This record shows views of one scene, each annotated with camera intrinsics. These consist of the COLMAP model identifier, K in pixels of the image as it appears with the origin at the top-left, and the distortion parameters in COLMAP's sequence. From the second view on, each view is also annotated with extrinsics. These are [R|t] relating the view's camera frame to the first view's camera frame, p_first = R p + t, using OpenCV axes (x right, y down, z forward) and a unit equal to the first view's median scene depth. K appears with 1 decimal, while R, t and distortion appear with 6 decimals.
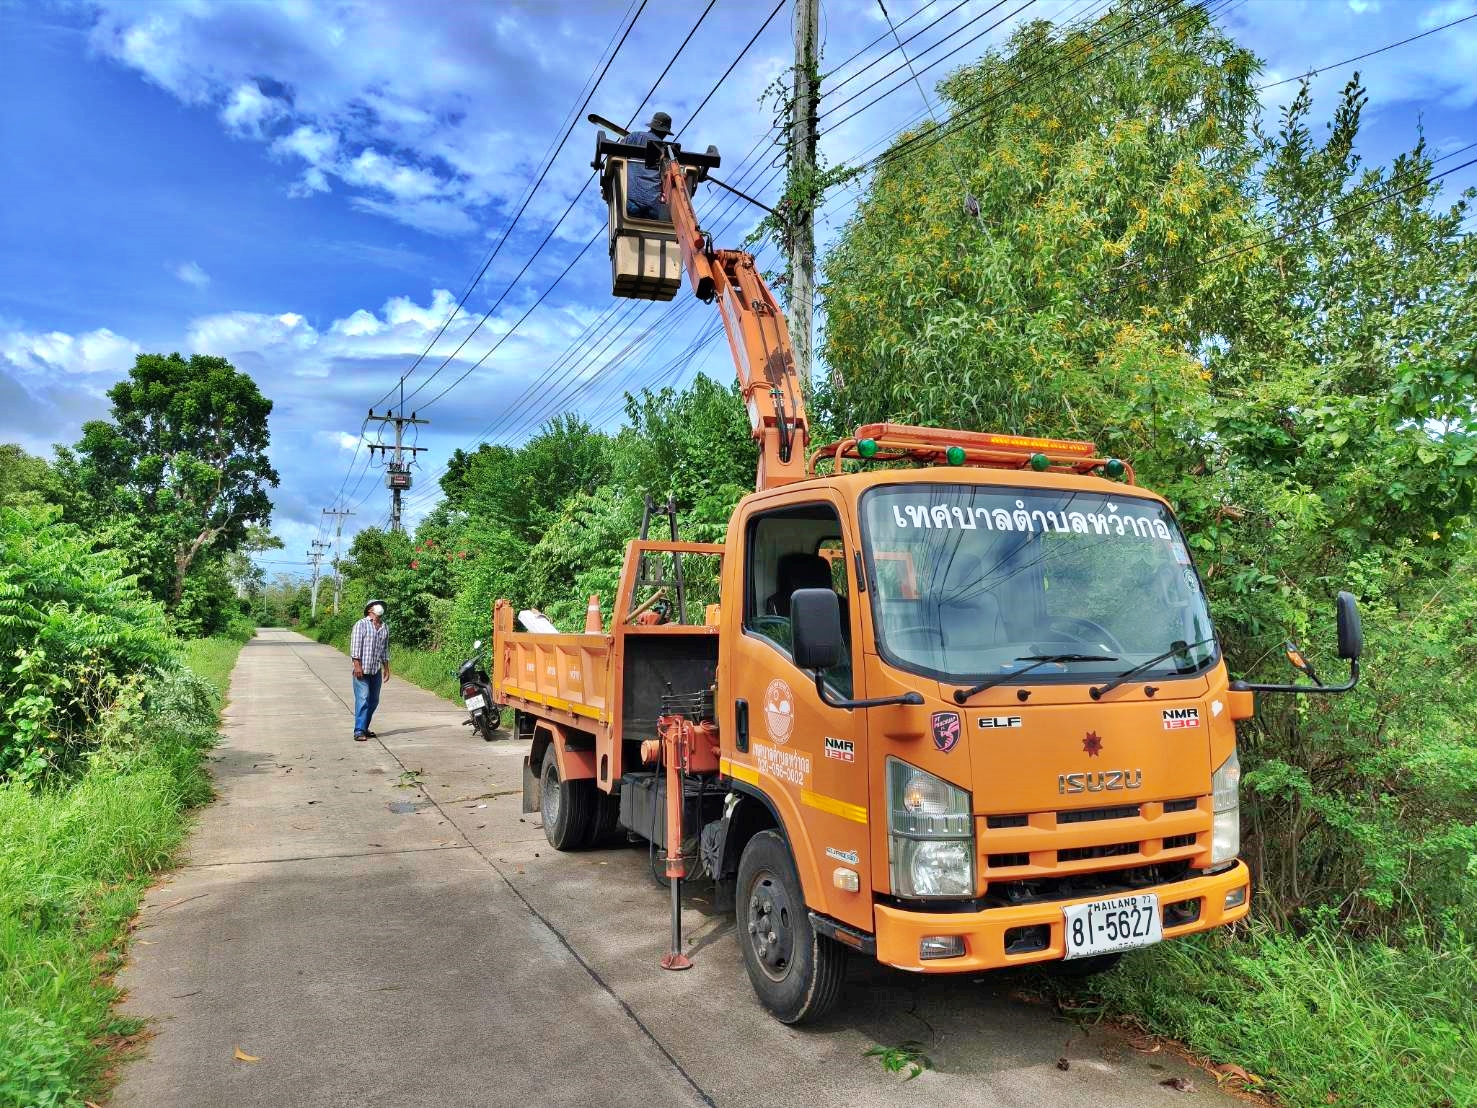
lens RADIAL K [[1019.8, 0, 697.3], [0, 1019.8, 535.3], [0, 0, 1]] dist [-0.002082, -0.007736]
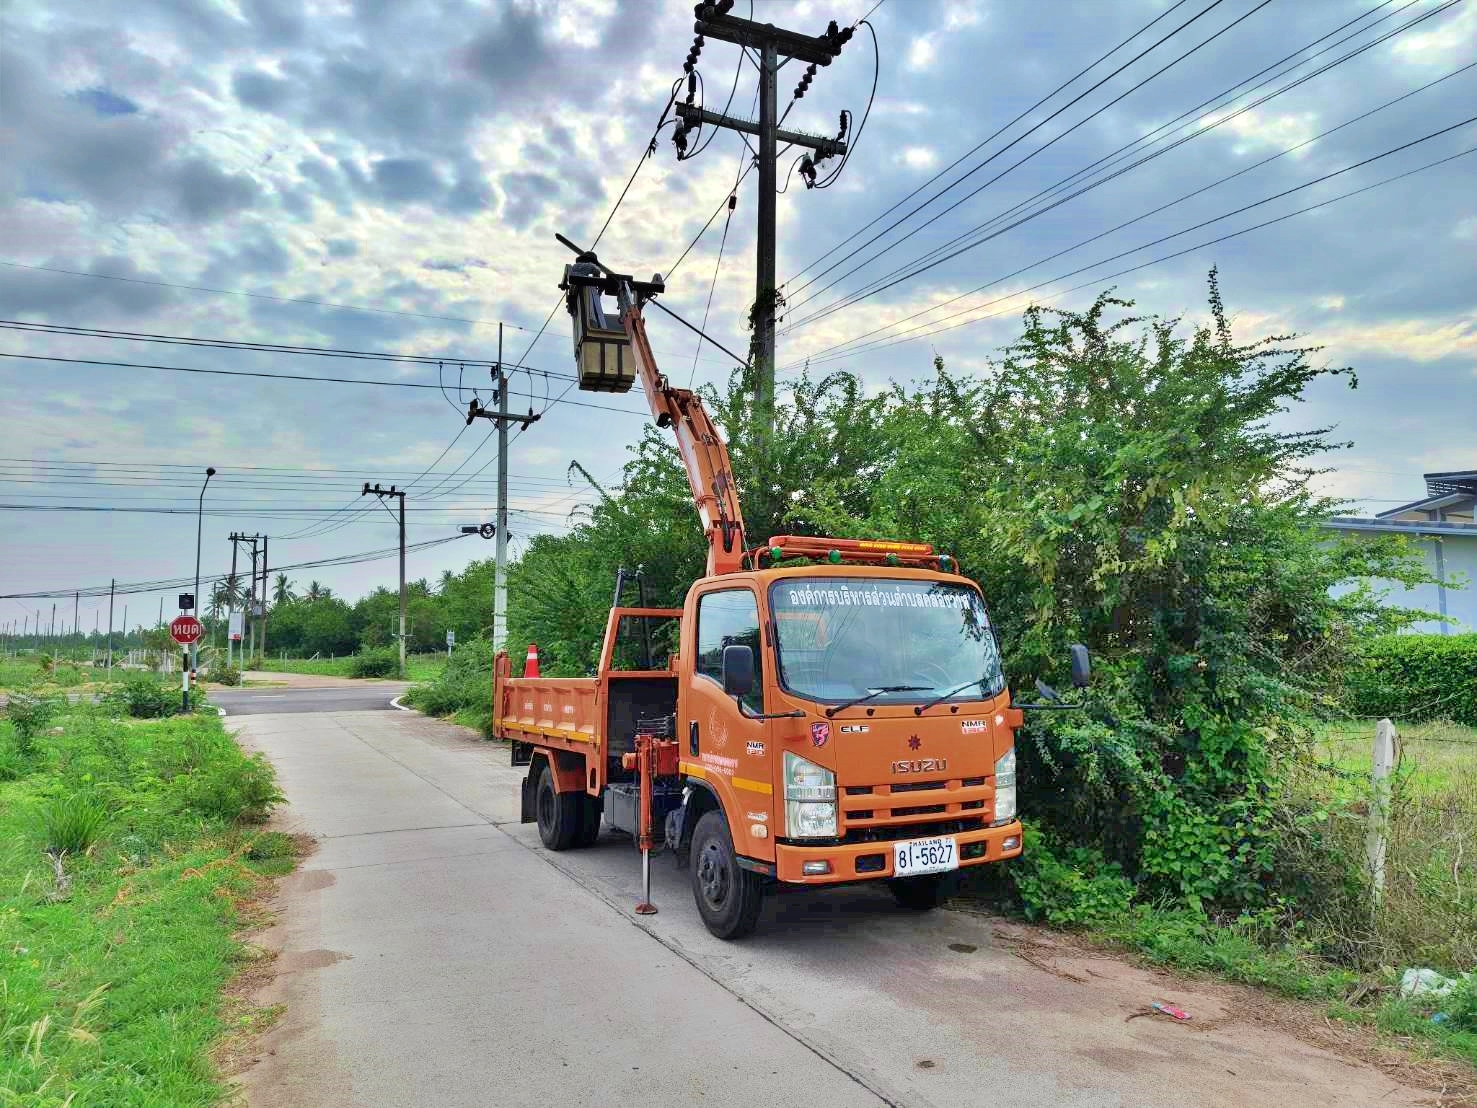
lens RADIAL K [[1019.8, 0, 738.4], [0, 1019.8, 555.7], [0, 0, 1]] dist [-0.002082, -0.007736]
pose [[0.996863, 0.000930, 0.079147, -0.010601], [0.001242, 0.999624, -0.027393, -0.041797], [-0.079143, 0.027406, 0.996487, -0.556576]]
